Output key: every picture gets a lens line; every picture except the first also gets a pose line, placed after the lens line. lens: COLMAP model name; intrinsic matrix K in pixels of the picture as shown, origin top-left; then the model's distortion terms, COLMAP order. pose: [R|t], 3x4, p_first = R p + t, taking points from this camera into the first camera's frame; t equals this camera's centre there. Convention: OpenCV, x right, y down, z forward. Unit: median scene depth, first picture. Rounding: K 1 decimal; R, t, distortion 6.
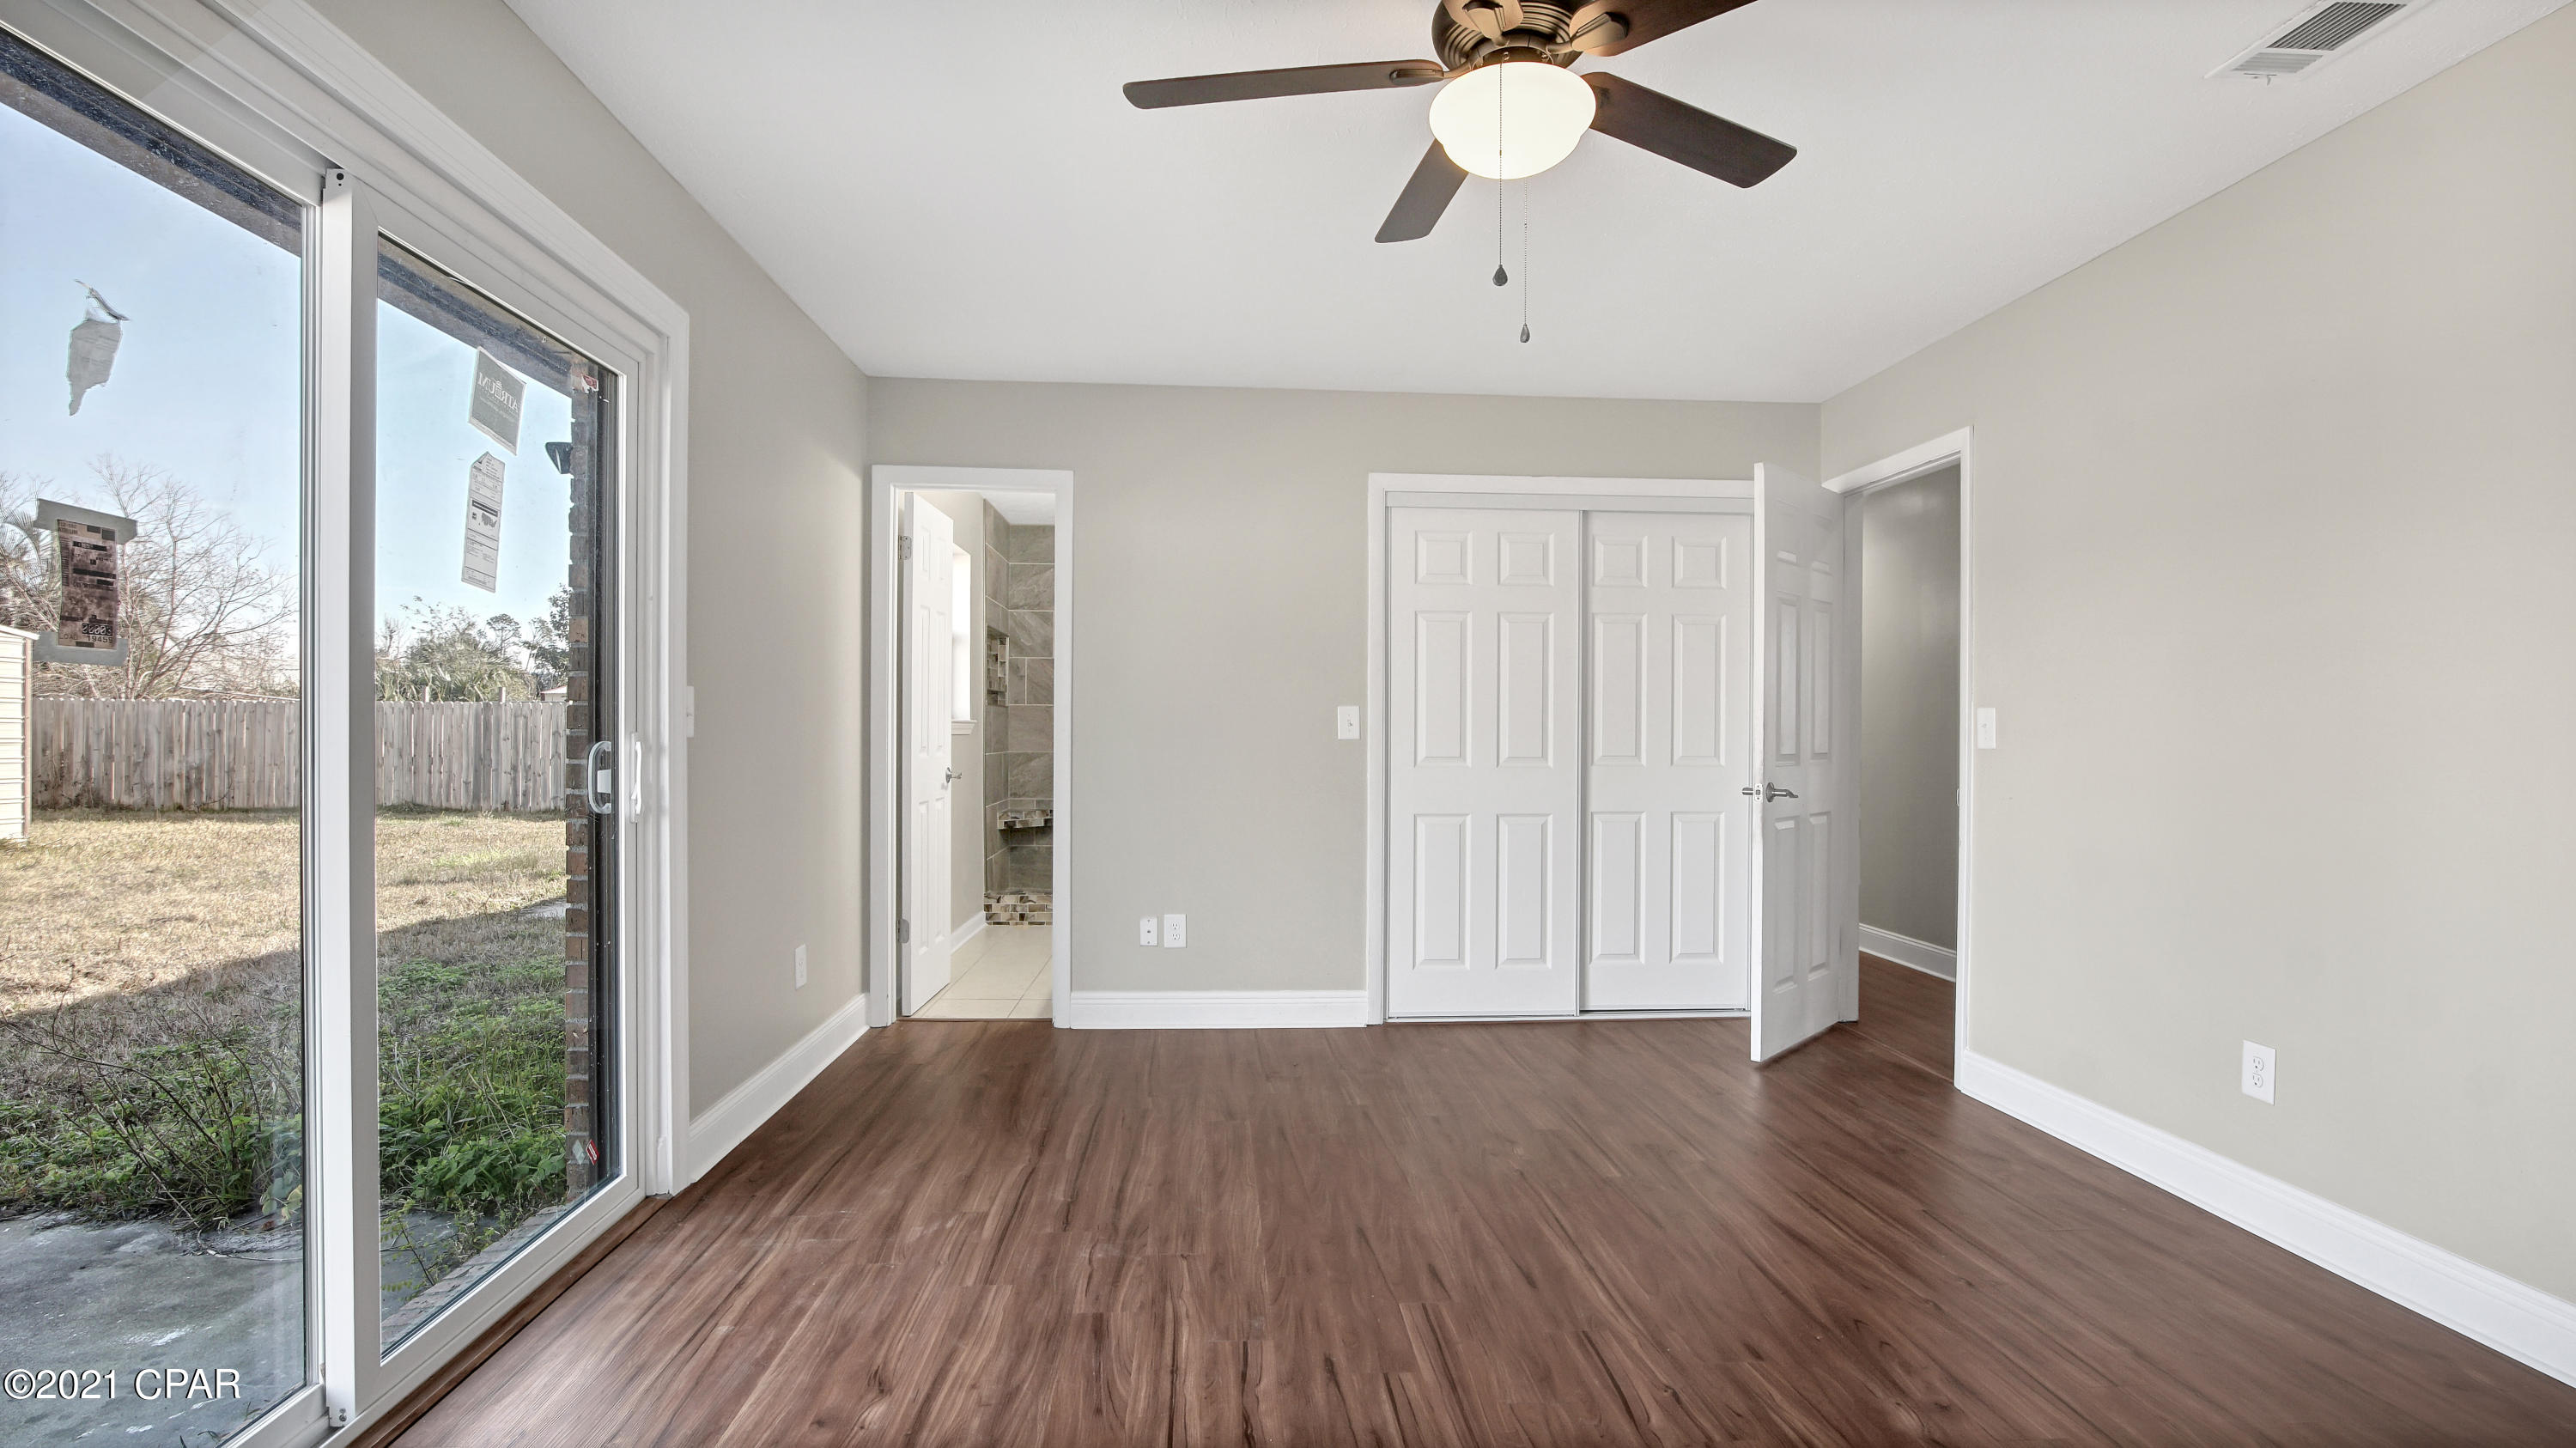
lens RADIAL K [[1178.8, 0, 1288.0], [0, 1178.8, 724.0], [0, 0, 1]] dist [-0.071391, 0.017425]
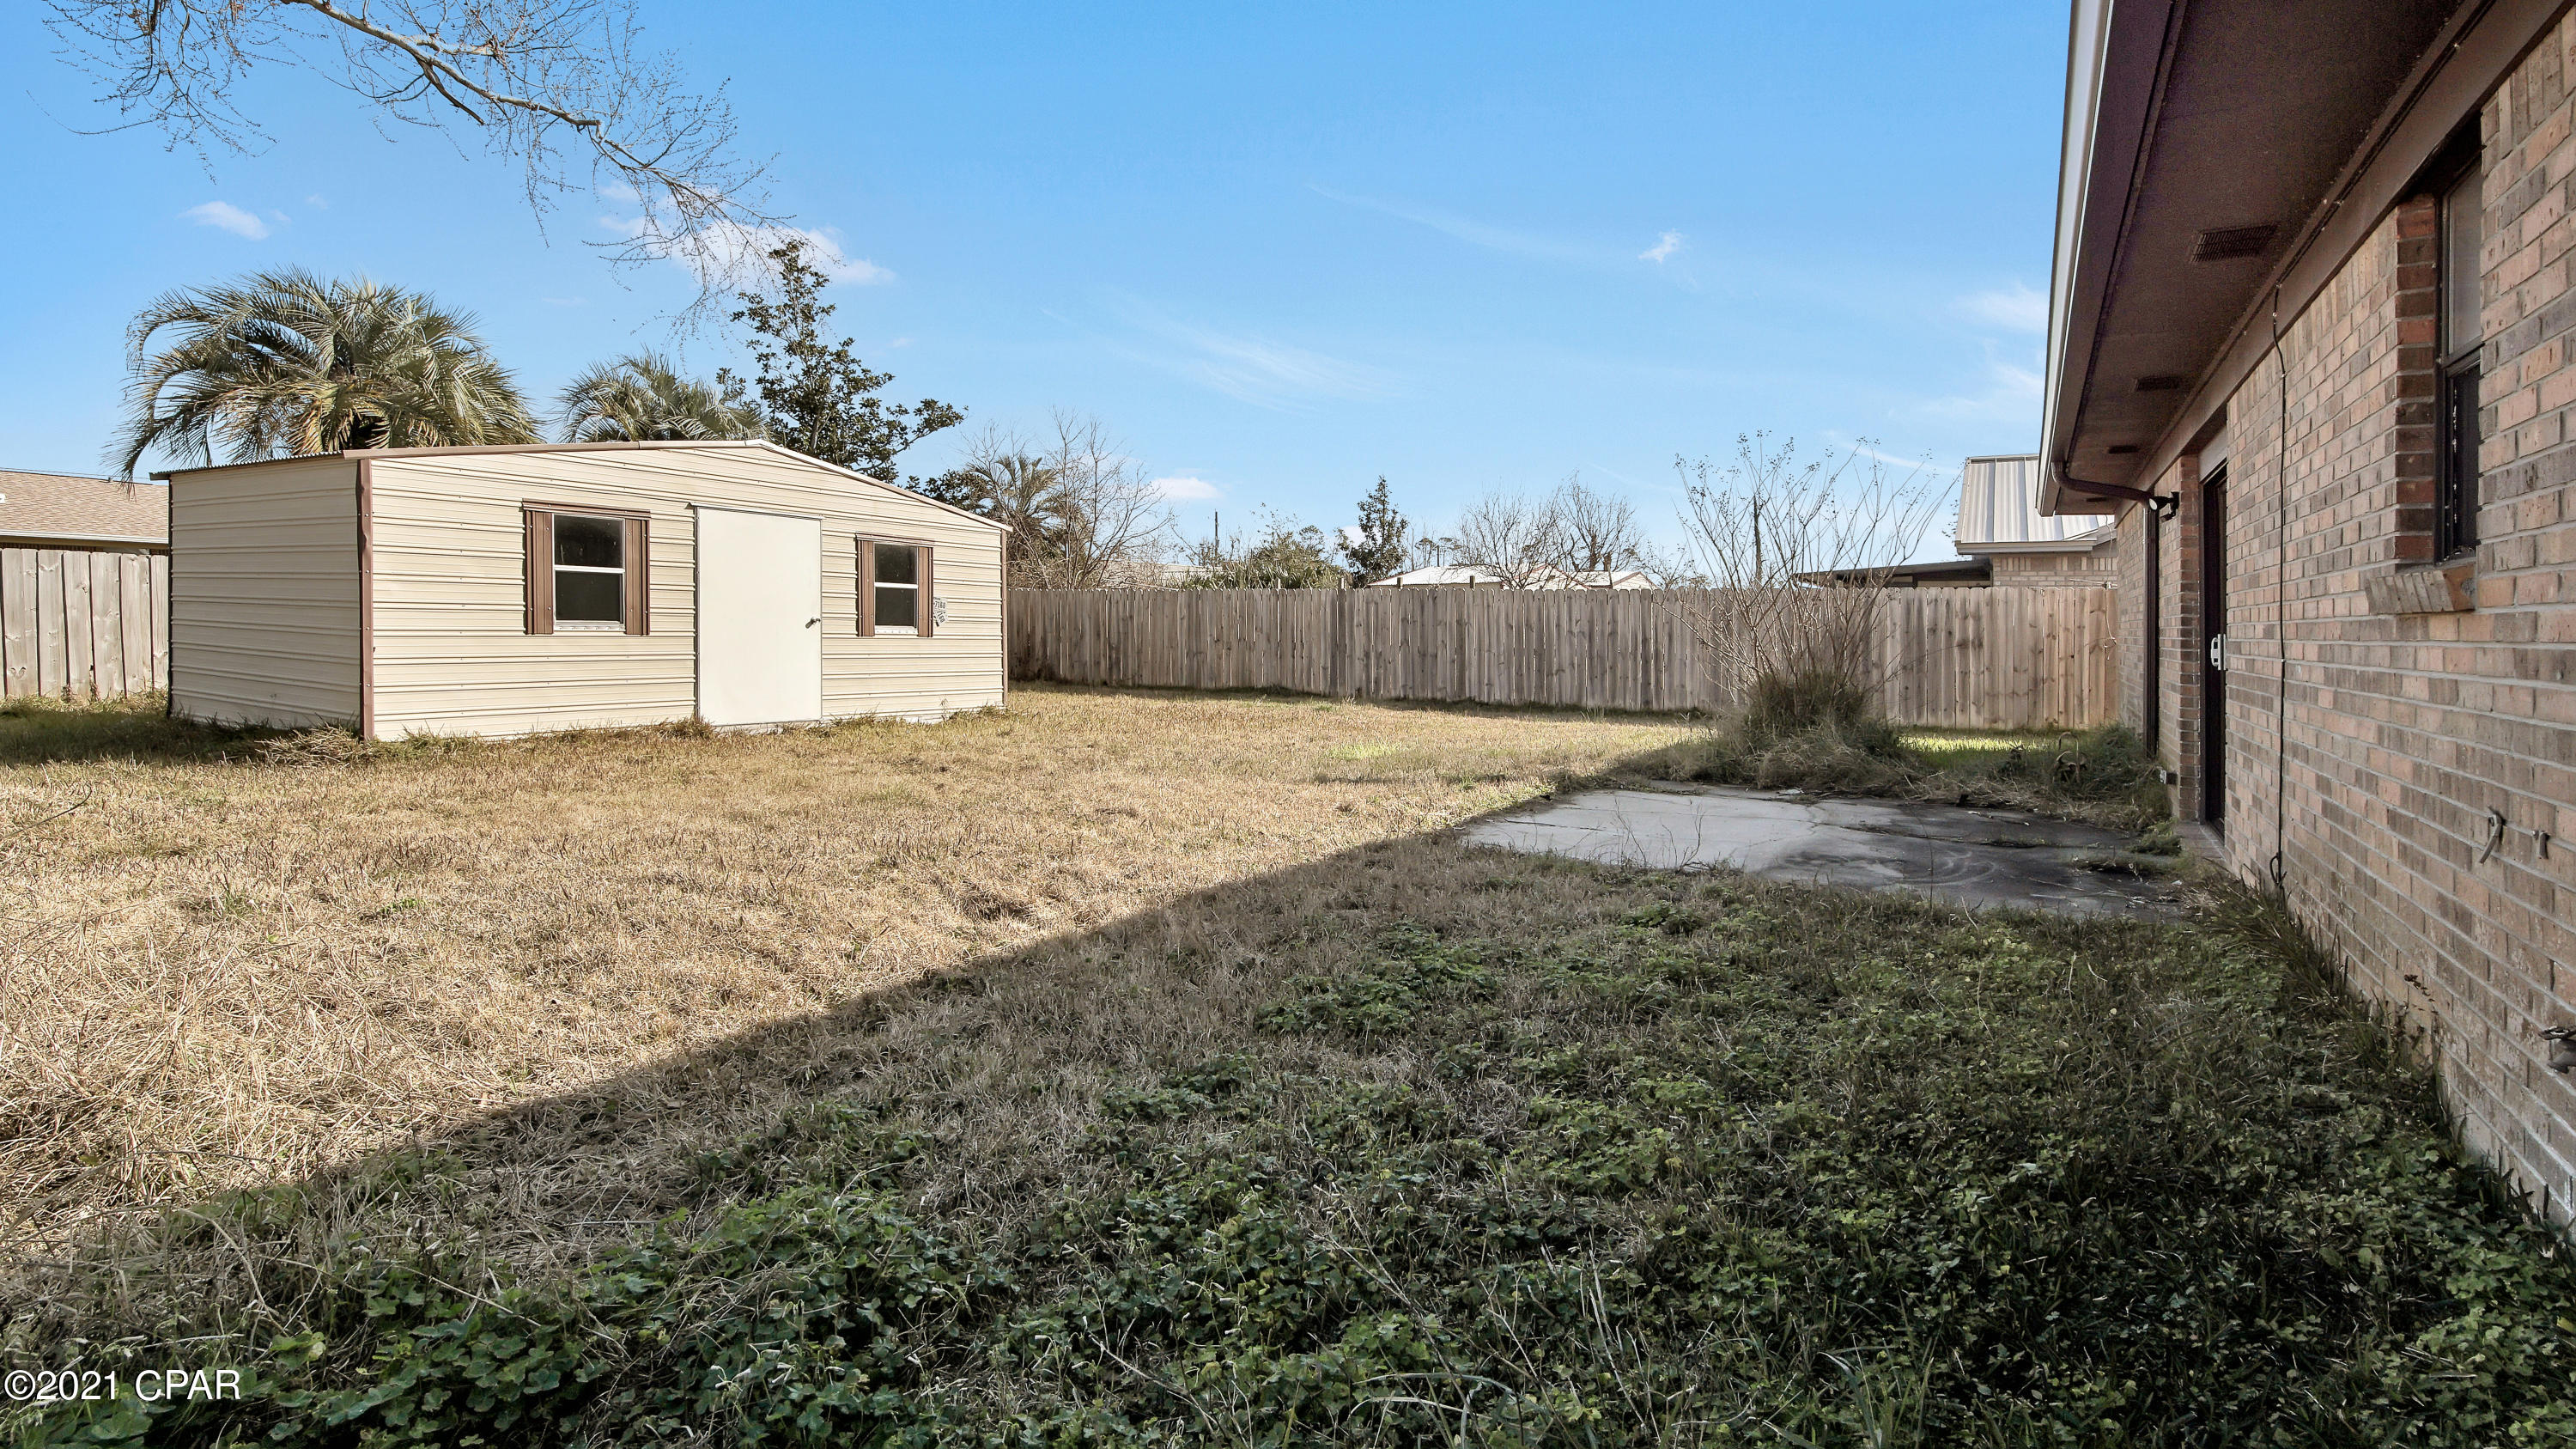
lens RADIAL K [[1188.4, 0, 1288.0], [0, 1188.4, 724.5], [0, 0, 1]] dist [-0.018542, -0.000104]
pose [[0.811505, 0.057133, -0.581546, -0.147897], [-0.006223, 0.995997, 0.089166, 0.008490], [0.584313, -0.068740, 0.808612, 0.137309]]
